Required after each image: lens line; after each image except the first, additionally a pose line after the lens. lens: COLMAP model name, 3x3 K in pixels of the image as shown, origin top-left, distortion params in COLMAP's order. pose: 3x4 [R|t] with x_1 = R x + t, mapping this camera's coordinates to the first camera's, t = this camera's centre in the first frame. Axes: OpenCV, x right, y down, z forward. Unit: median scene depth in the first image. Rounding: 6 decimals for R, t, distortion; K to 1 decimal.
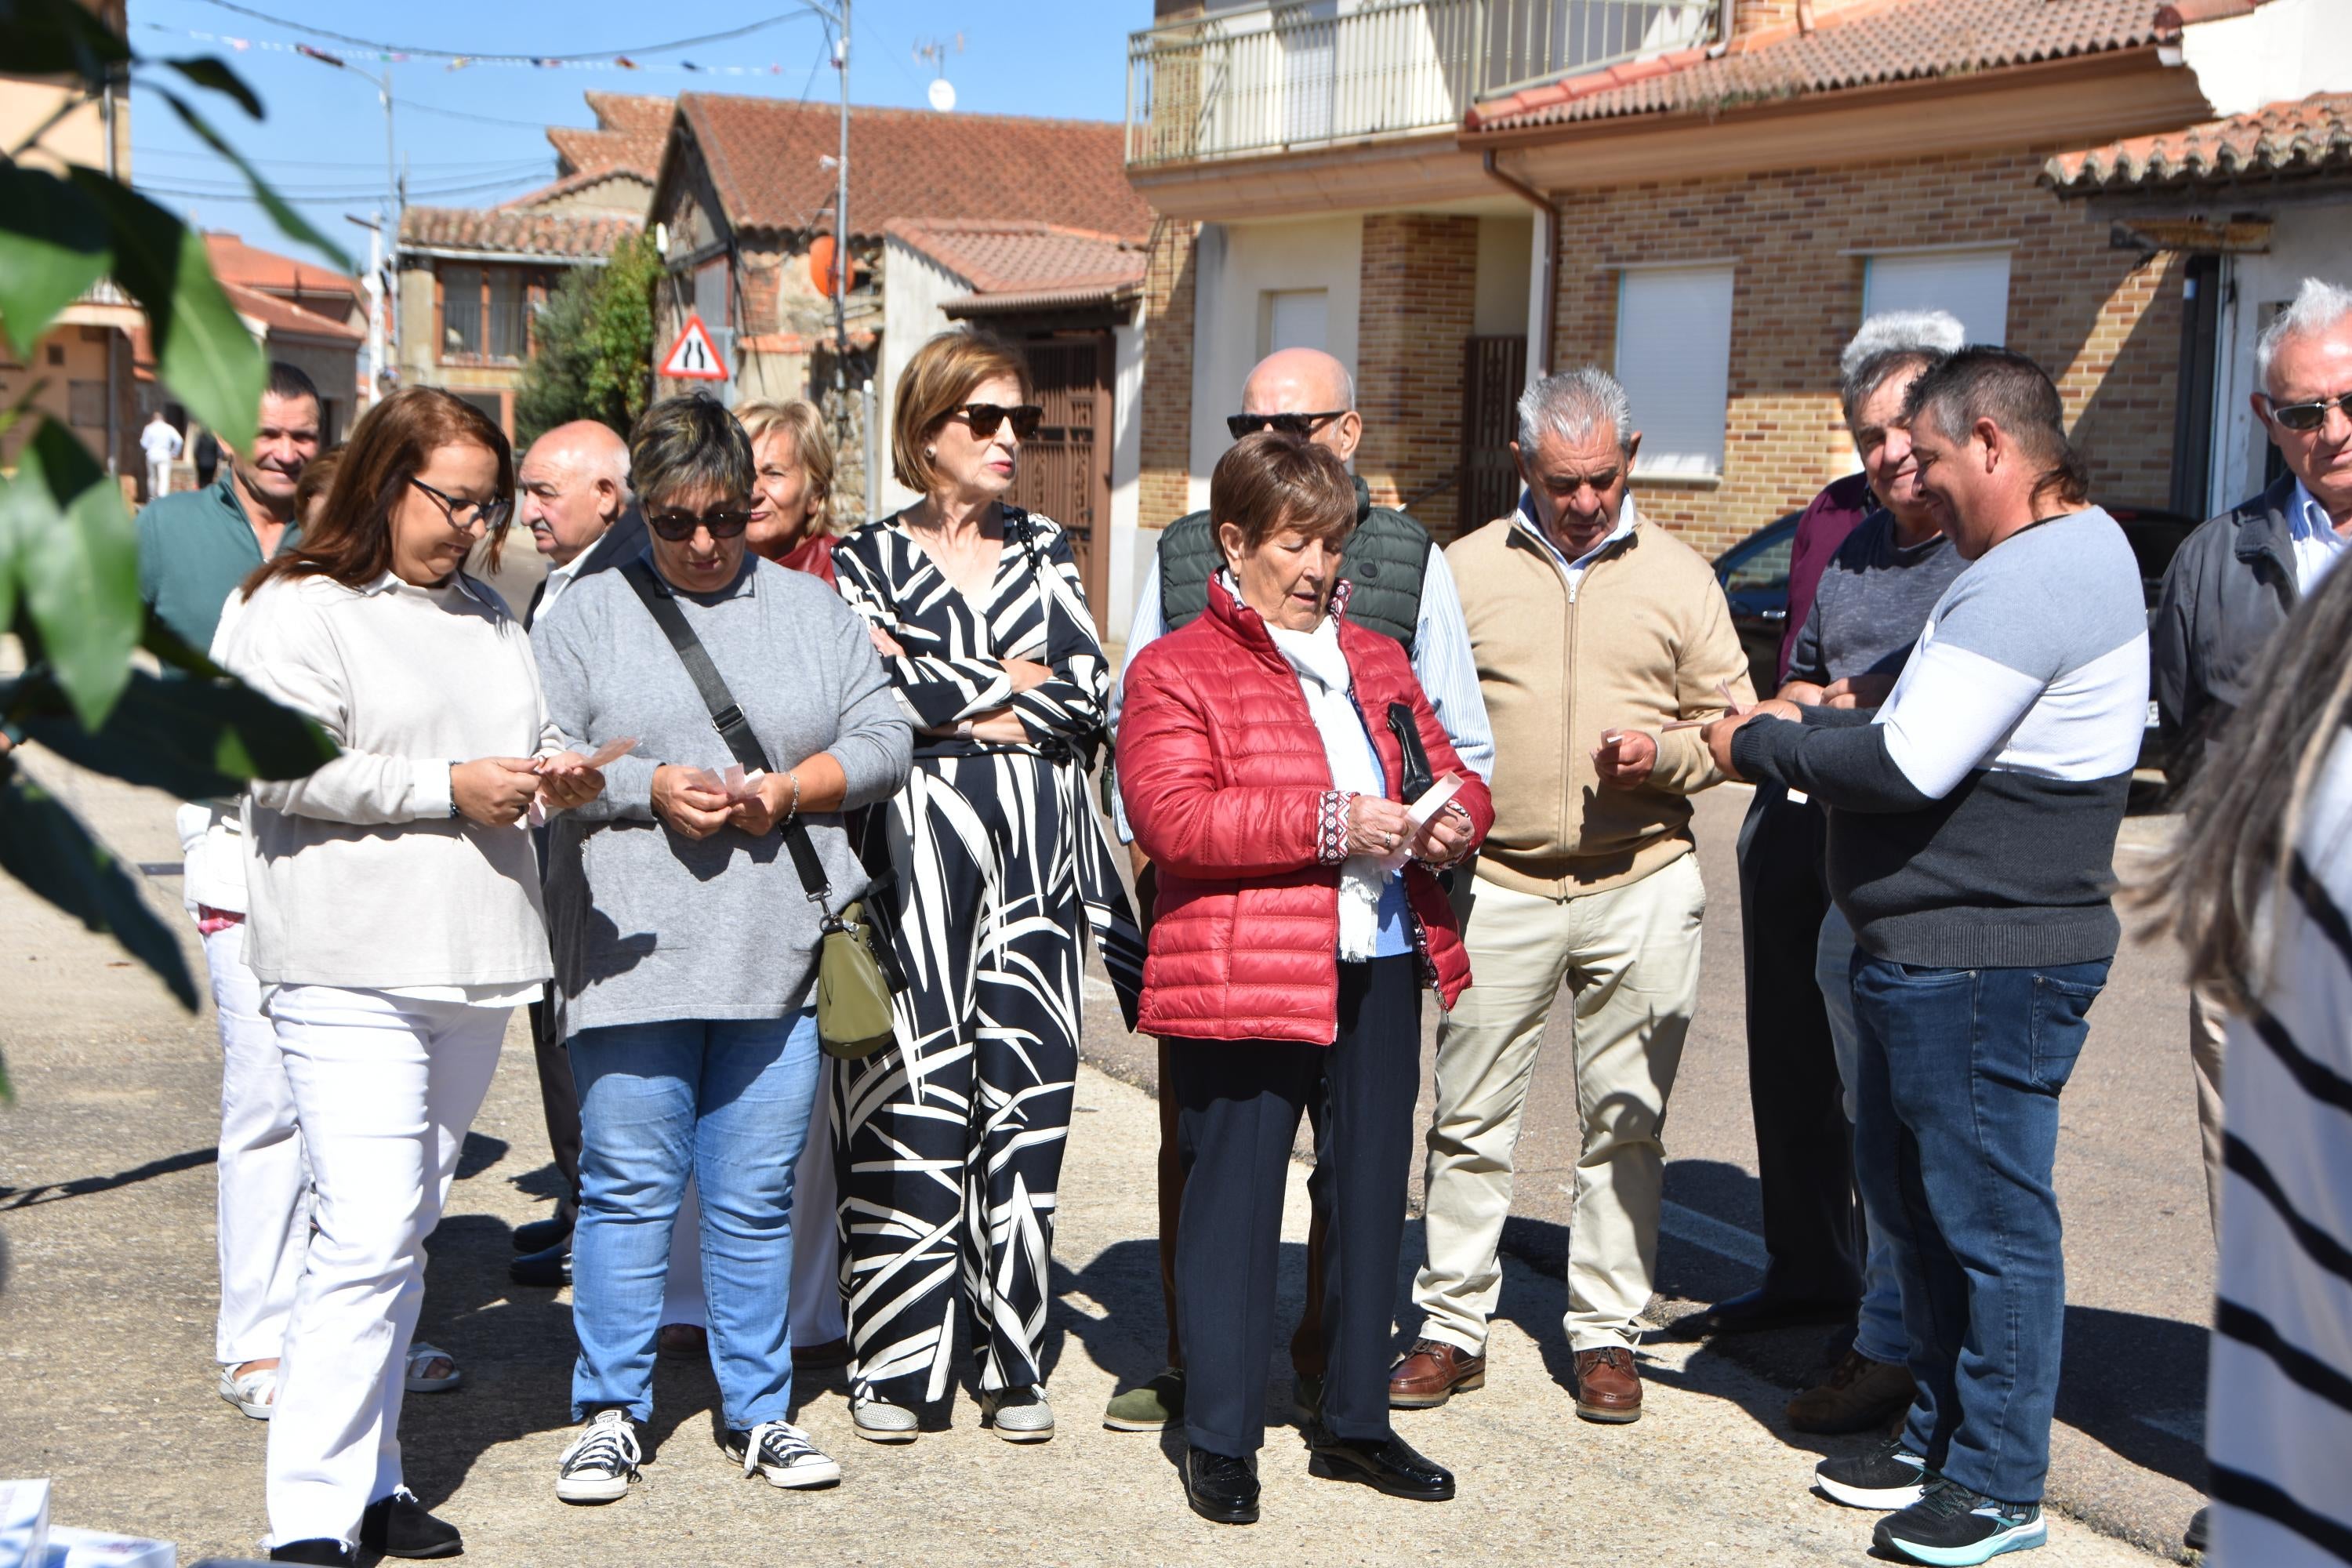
lens RADIAL K [[4133.4, 0, 1214.0], [0, 4133.4, 857.4], [0, 0, 1]] dist [0.289646, 0.385132]
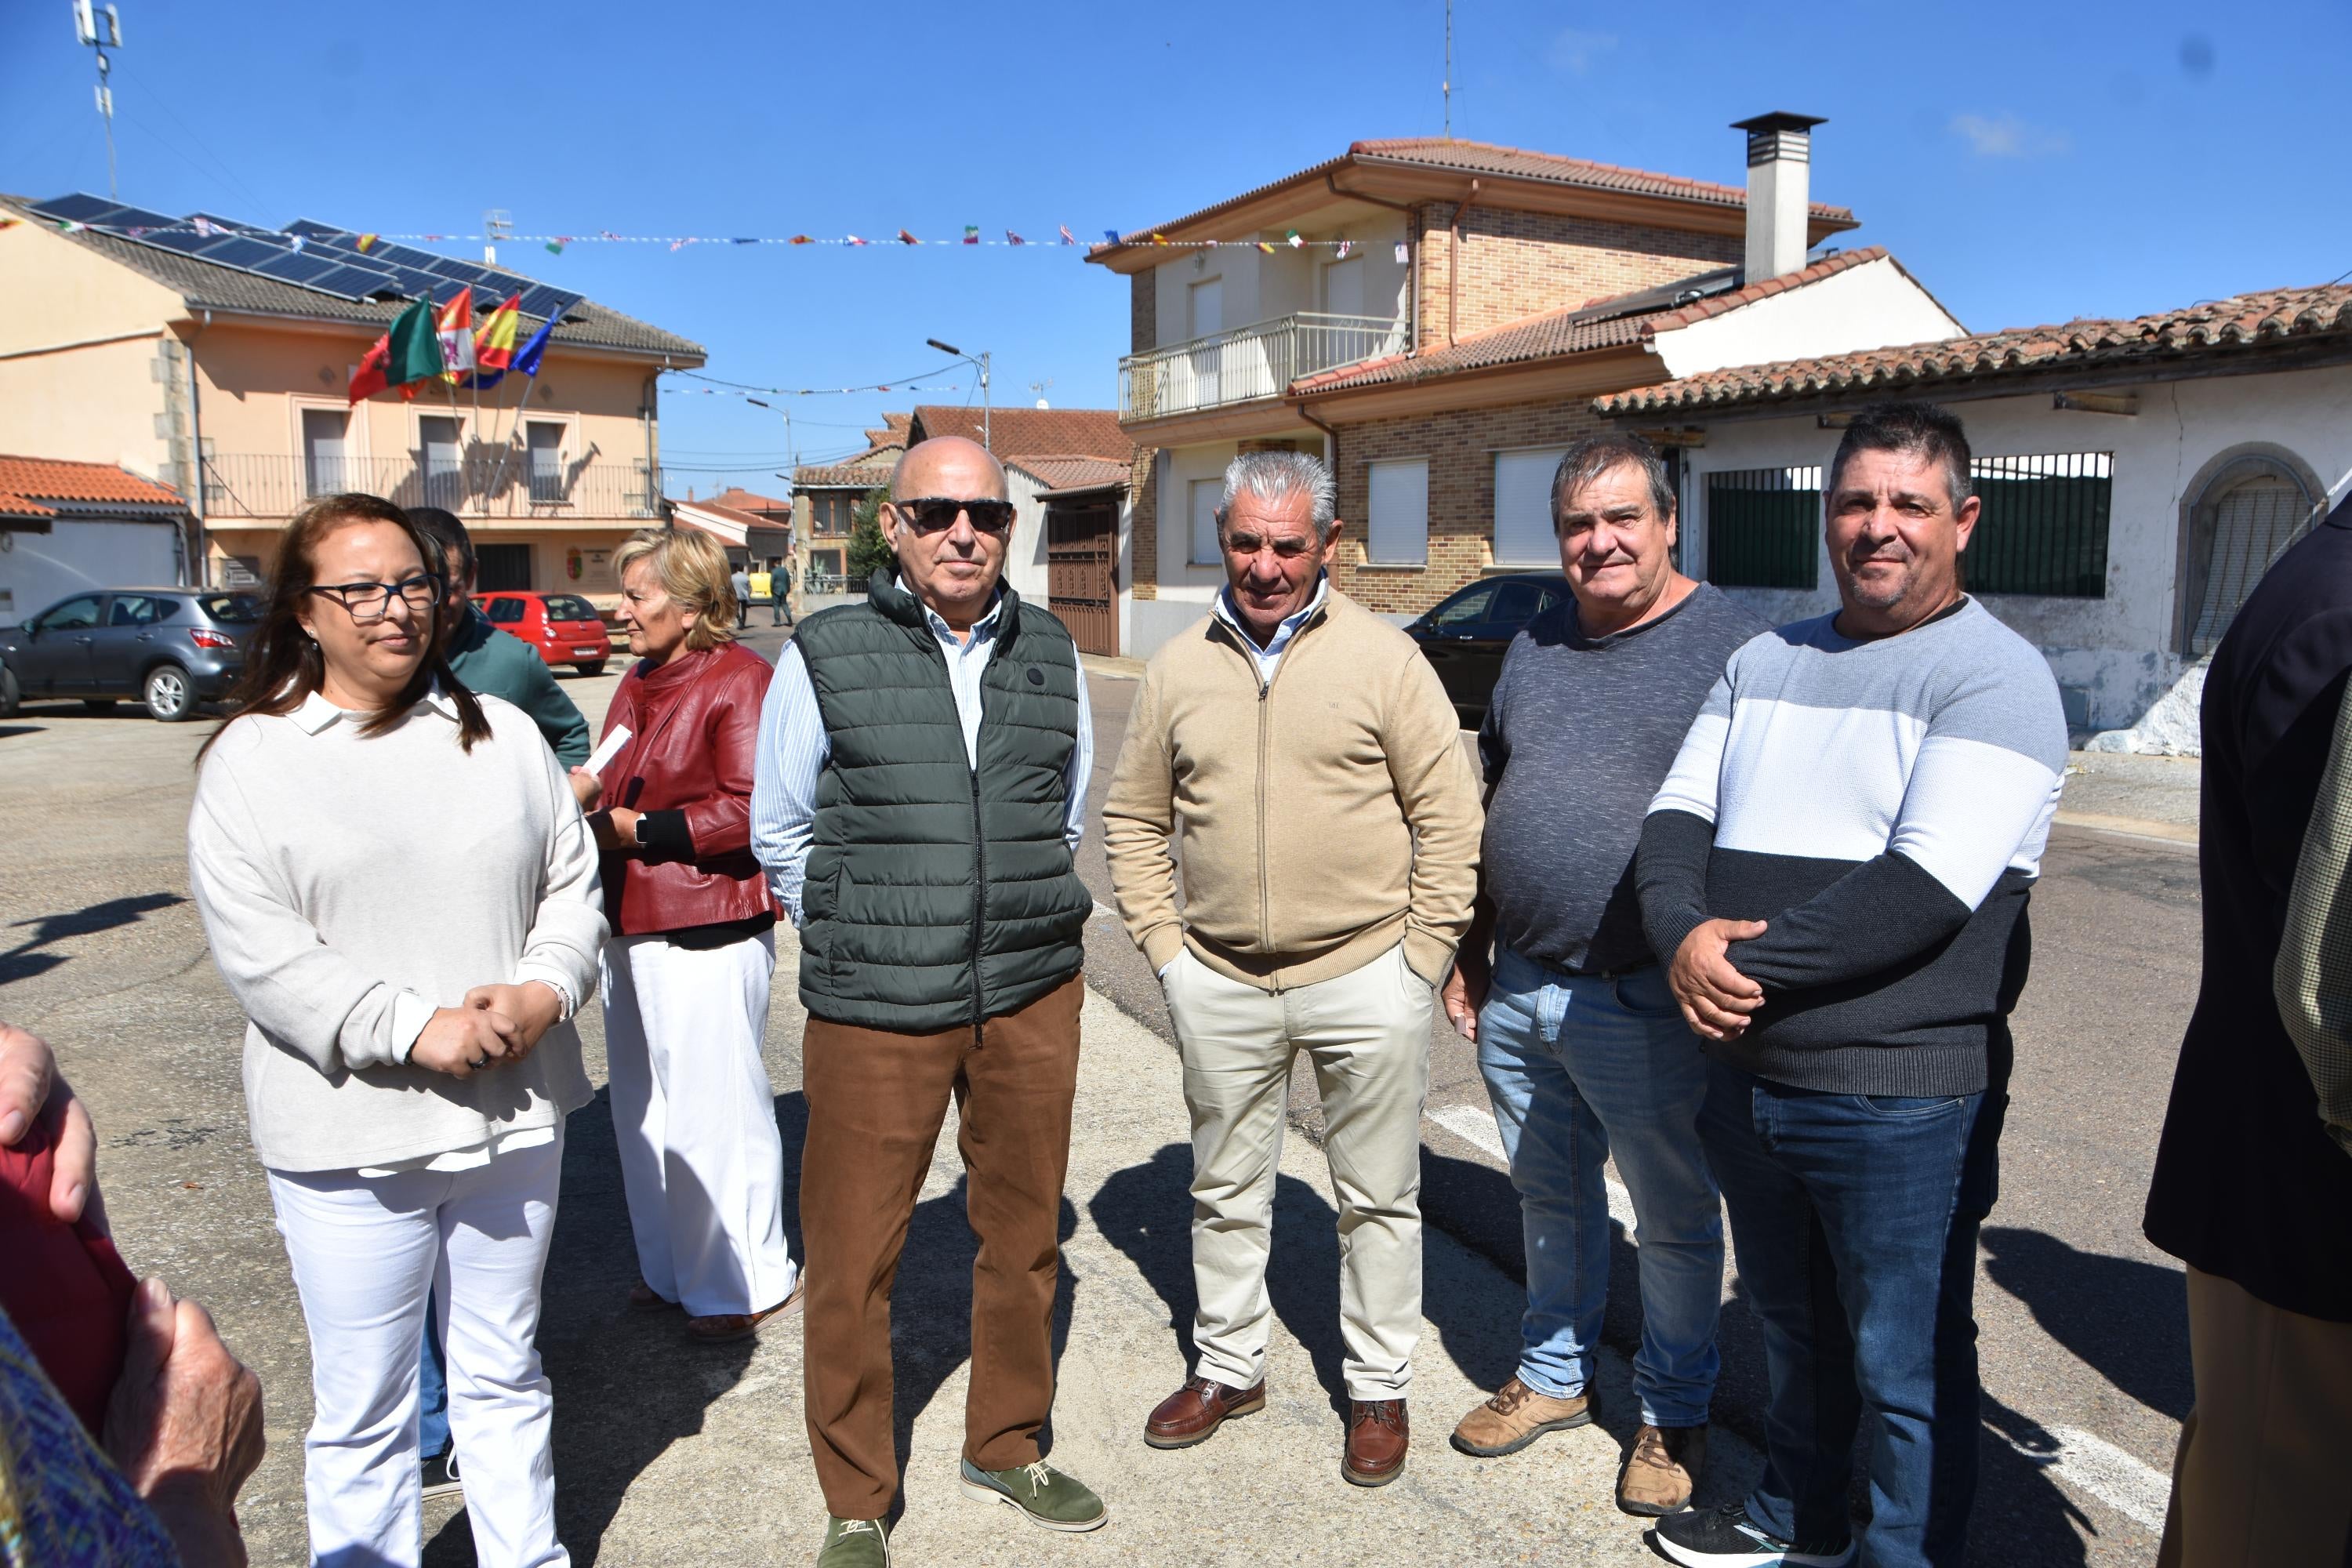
lens RADIAL K [[1781.4, 0, 1223.2], [0, 1781.4, 824.0], [0, 0, 1]] dist [-0.184934, 0.138728]
pose [[0.999067, -0.037368, 0.021636, 0.003940], [0.036255, 0.998105, 0.049719, -0.014282], [-0.023453, -0.048888, 0.998529, 0.157748]]
